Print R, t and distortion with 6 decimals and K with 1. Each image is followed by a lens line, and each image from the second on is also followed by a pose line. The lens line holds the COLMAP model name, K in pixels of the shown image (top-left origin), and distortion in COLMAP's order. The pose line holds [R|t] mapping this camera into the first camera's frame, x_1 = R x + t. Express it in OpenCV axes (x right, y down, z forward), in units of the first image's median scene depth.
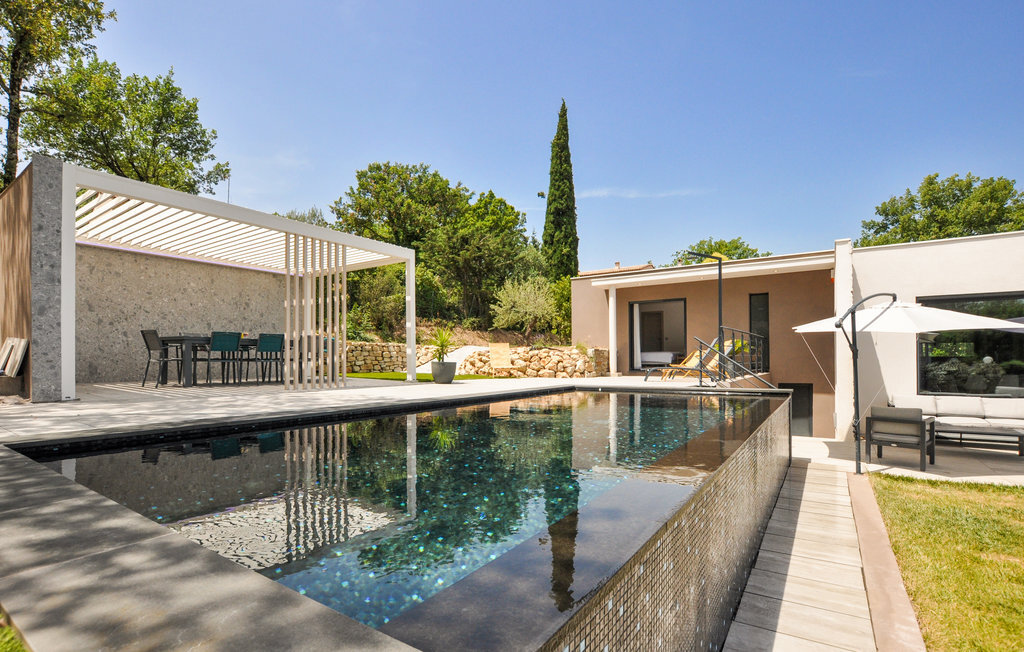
lens RADIAL K [[481.4, 0, 495.9], [0, 481.4, 357.7], [0, 0, 1]] dist [-0.023552, -0.000030]
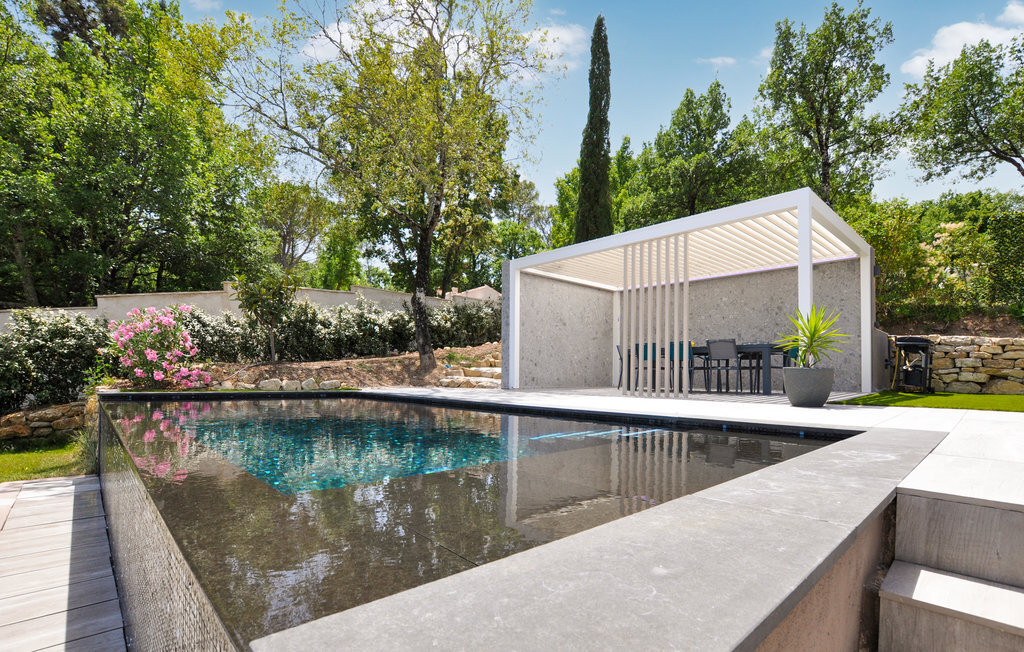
lens RADIAL K [[460.4, 0, 512.0], [0, 460.4, 326.0], [0, 0, 1]] dist [-0.020235, 0.000106]
pose [[-0.214367, -0.097521, -0.971873, 0.582019], [0.005905, 0.994856, -0.101129, 0.011978], [0.976735, -0.027418, -0.212688, 0.891832]]
